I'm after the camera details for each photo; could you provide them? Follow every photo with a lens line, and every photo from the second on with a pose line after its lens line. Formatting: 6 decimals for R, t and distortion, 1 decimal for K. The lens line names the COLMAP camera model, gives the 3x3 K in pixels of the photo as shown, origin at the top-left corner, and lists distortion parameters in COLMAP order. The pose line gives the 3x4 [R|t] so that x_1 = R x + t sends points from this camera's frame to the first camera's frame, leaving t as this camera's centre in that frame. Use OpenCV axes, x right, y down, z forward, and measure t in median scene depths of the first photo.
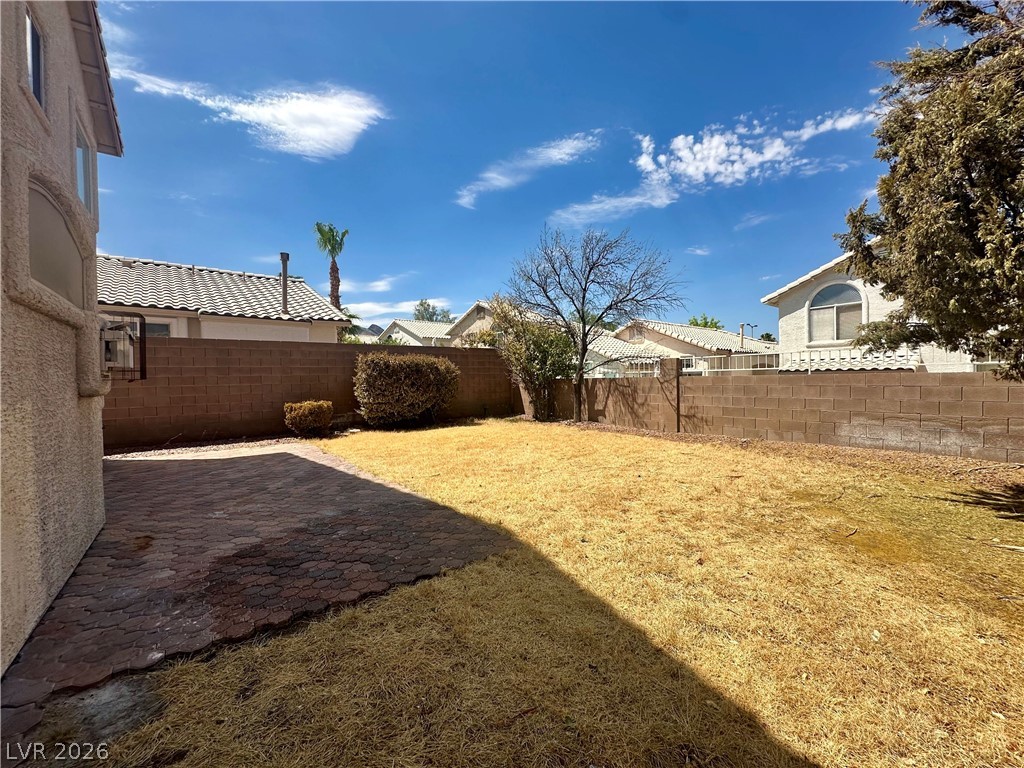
lens RADIAL K [[409.6, 0, 512.4], [0, 409.6, 384.9], [0, 0, 1]] dist [-0.003499, -0.000159]
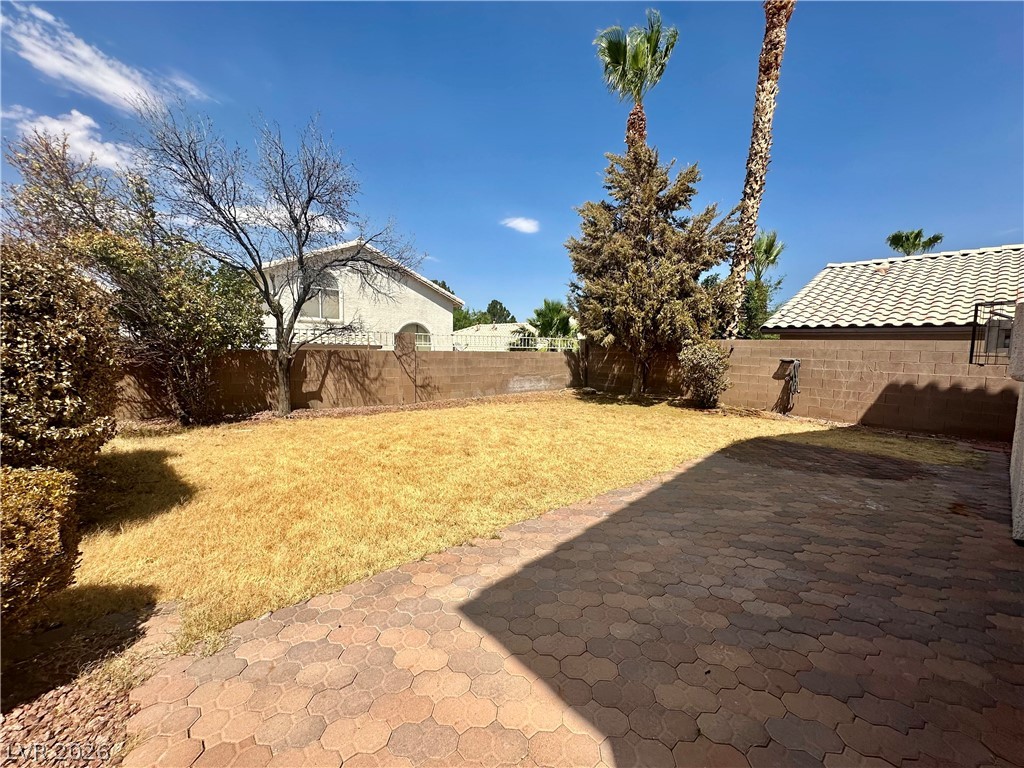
lens RADIAL K [[409.6, 0, 516.8], [0, 409.6, 385.9], [0, 0, 1]] dist [-0.003499, -0.000159]
pose [[-0.044349, -0.078475, 0.995929, -0.673448], [-0.002609, 0.996916, 0.078437, -0.012213], [-0.999013, 0.000880, -0.044417, 0.785493]]
